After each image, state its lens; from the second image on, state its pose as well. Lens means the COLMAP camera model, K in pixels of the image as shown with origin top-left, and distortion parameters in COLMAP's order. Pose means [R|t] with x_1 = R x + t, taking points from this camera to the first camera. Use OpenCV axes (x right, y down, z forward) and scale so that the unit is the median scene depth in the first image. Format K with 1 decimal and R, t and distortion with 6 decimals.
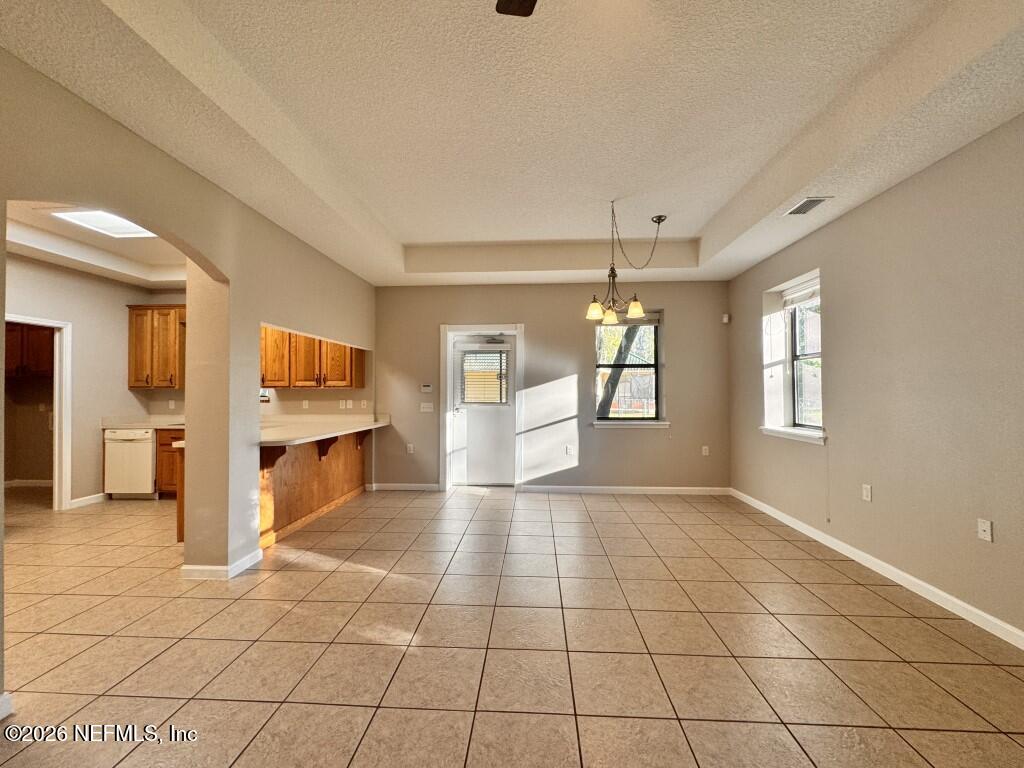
lens RADIAL K [[406.8, 0, 513.4], [0, 406.8, 379.1], [0, 0, 1]] dist [-0.008095, 0.000906]
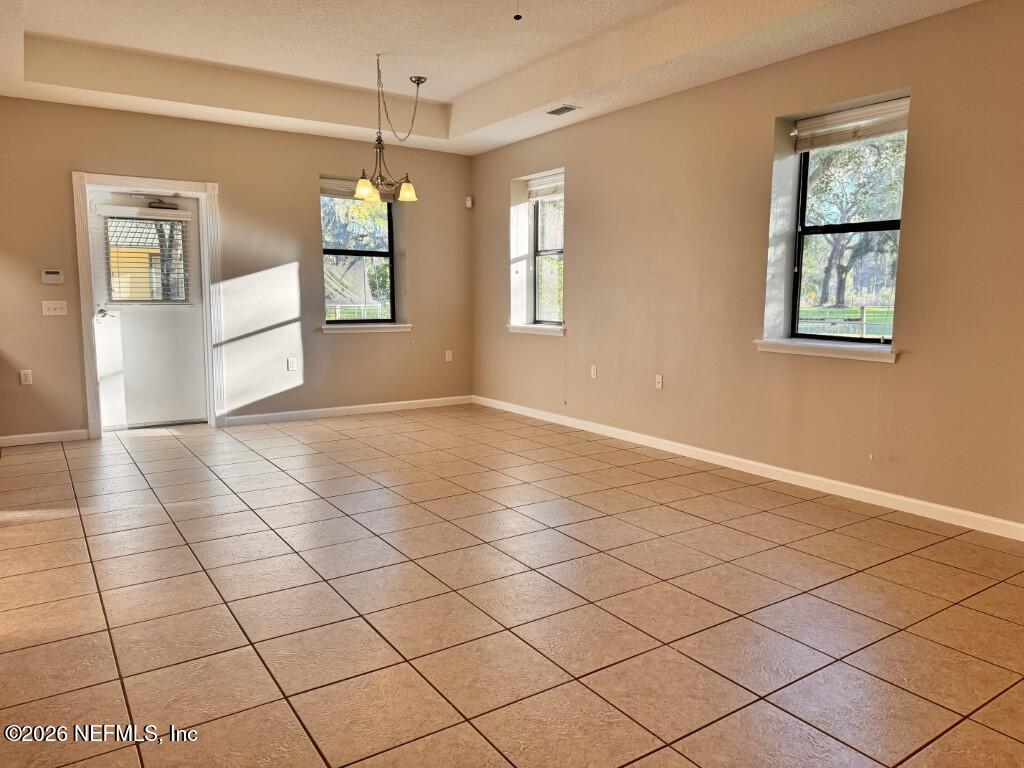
lens RADIAL K [[717.0, 0, 532.0], [0, 717.0, 386.7], [0, 0, 1]] dist [0.032175, -0.036966]
pose [[0.782030, -0.073795, 0.618856, -0.342364], [-0.025381, 0.988371, 0.149930, 0.005382], [-0.622724, -0.132957, 0.771063, -0.308787]]
